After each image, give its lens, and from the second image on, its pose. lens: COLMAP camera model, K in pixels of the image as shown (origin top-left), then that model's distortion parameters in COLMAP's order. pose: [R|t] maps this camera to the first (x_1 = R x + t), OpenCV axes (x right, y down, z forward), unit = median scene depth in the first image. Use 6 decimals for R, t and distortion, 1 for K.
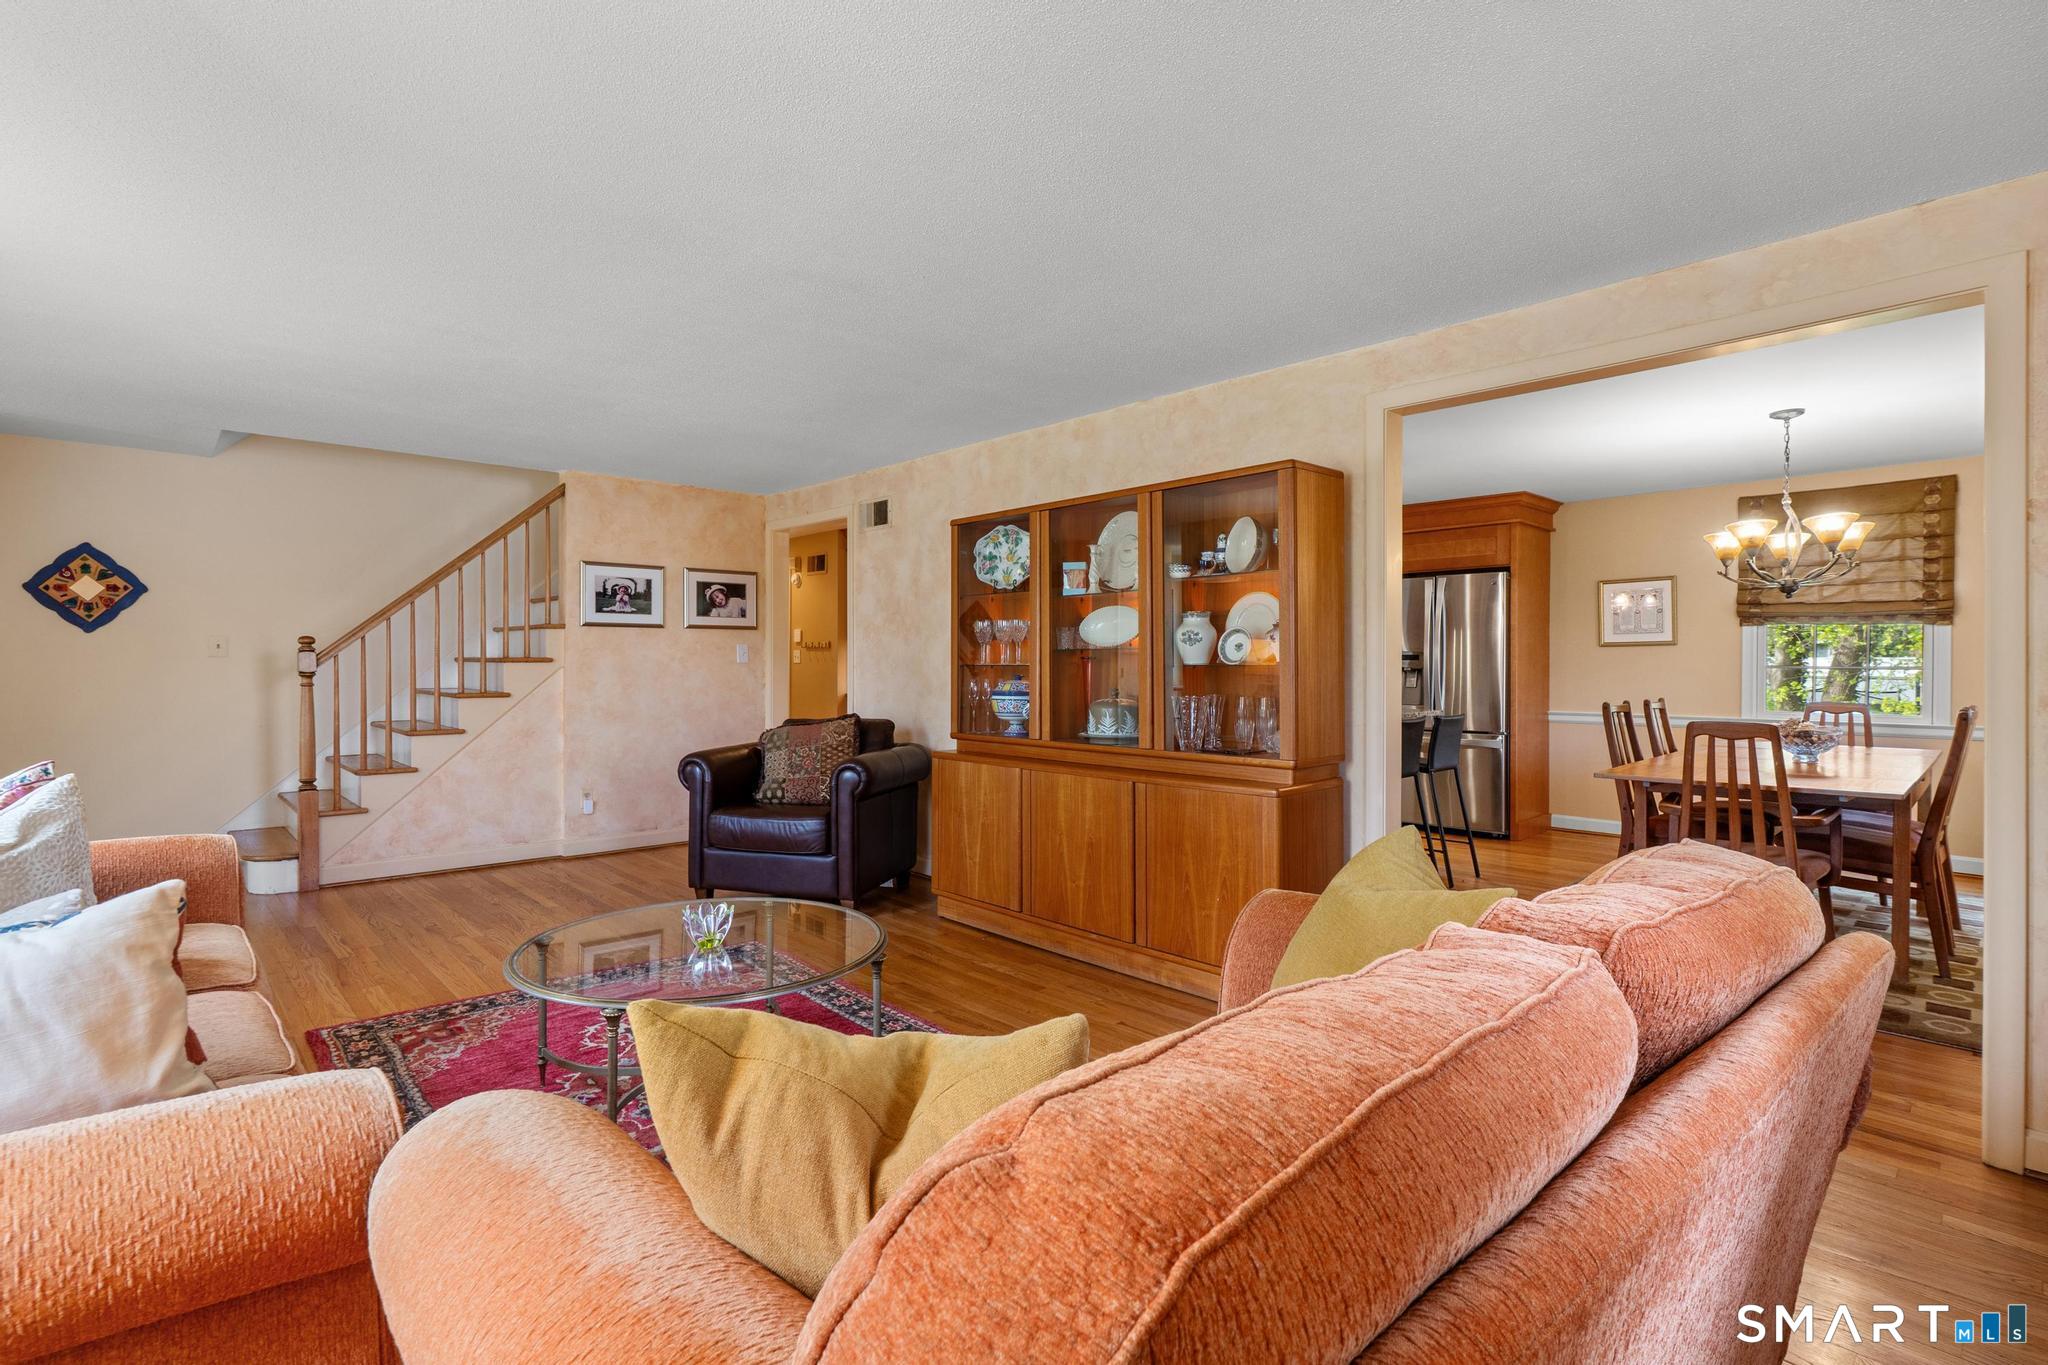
lens RADIAL K [[965.5, 0, 1020.9], [0, 965.5, 679.4], [0, 0, 1]] dist [0.001565, 0.000277]
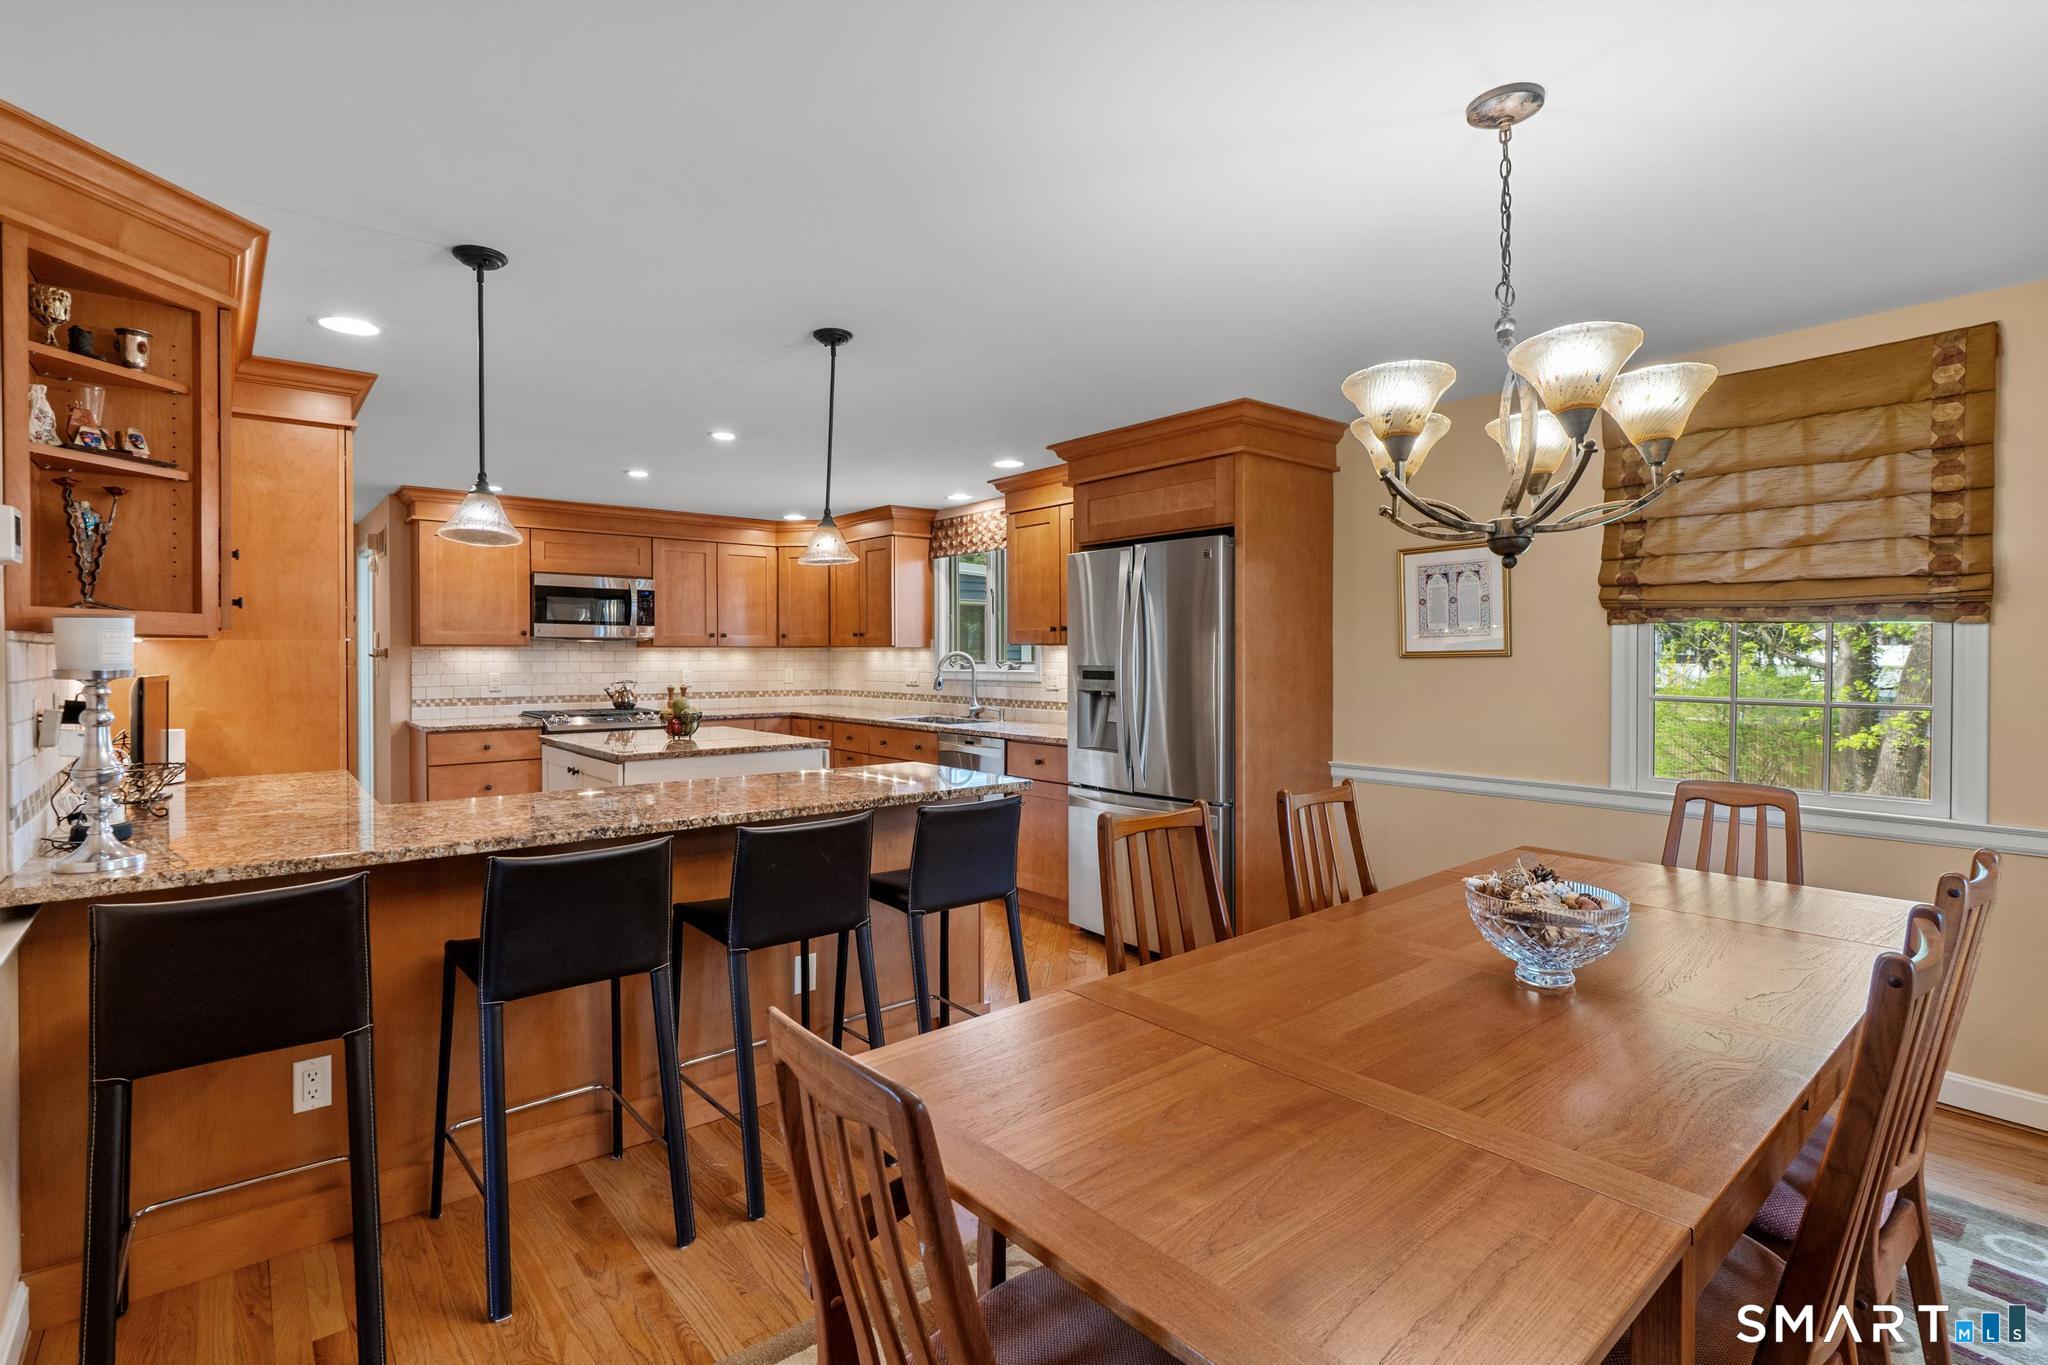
lens RADIAL K [[965.5, 0, 1018.0], [0, 965.5, 668.7], [0, 0, 1]] dist [0.001565, 0.000277]
pose [[0.998141, -0.002407, -0.060896, 0.489735], [0.002310, 0.999996, -0.001672, -0.033200], [0.060900, 0.001528, 0.998143, 0.468845]]
